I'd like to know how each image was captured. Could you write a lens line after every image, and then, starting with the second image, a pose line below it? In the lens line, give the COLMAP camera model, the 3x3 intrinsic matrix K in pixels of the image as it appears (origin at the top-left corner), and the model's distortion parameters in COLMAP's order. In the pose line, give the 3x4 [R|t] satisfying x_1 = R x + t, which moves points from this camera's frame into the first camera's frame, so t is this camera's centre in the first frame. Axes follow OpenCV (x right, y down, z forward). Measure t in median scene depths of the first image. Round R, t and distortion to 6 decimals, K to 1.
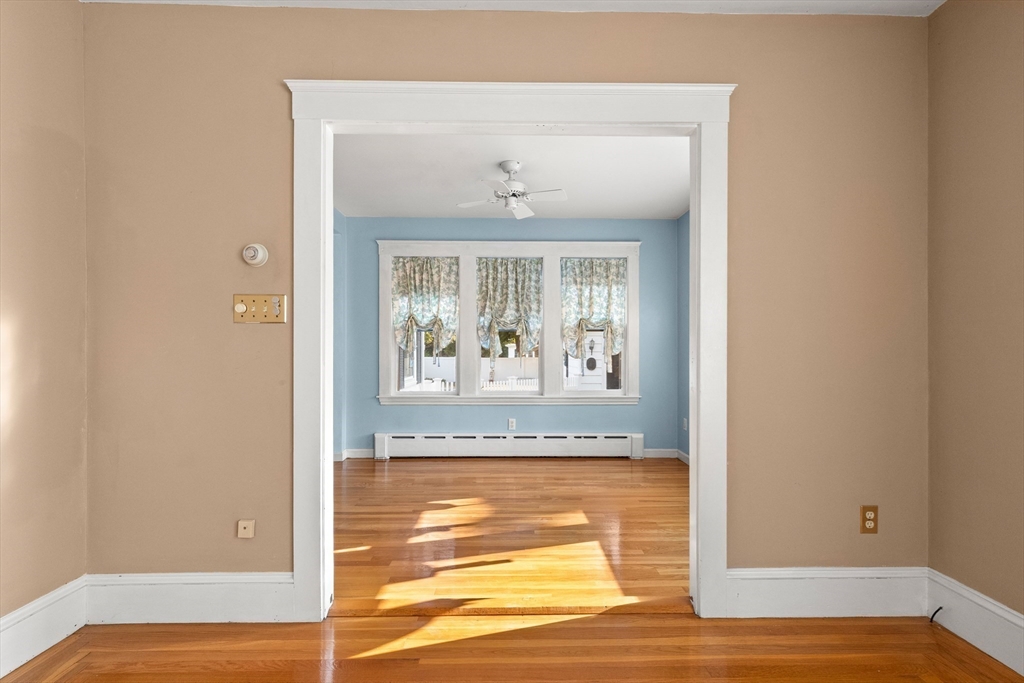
lens RADIAL K [[463.1, 0, 515.5], [0, 463.1, 352.6], [0, 0, 1]] dist [0.004888, -0.001177]
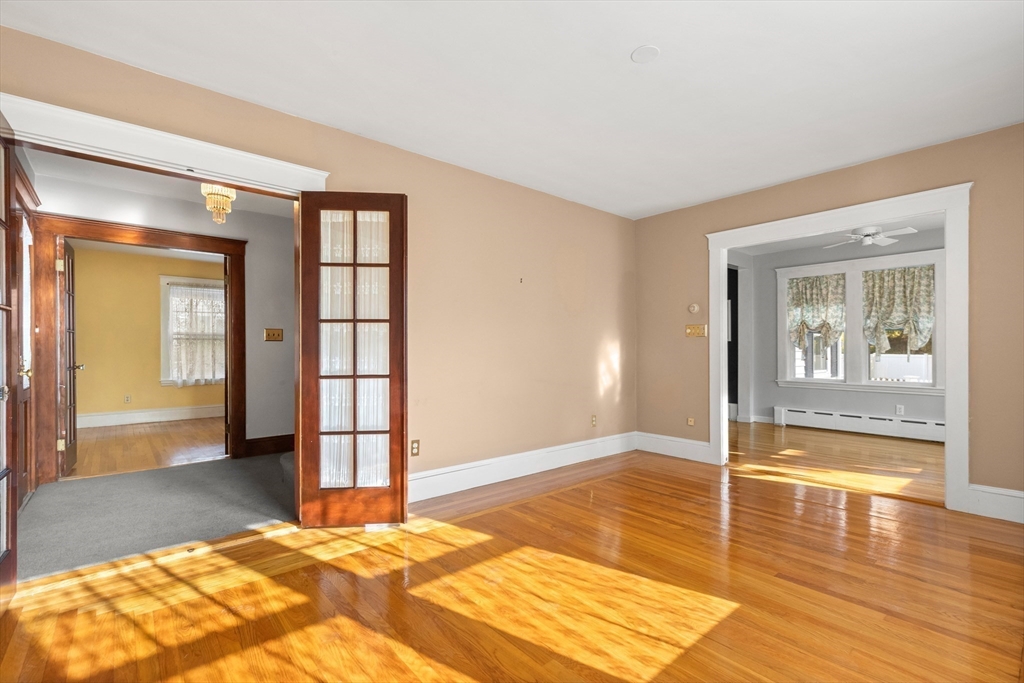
lens RADIAL K [[463.1, 0, 515.1], [0, 463.1, 348.9], [0, 0, 1]] dist [0.004888, -0.001177]
pose [[0.635009, -0.002082, -0.772502, 0.282536], [0.001911, 0.999998, -0.001124, -0.000215], [0.772503, -0.000763, 0.635011, -0.497158]]
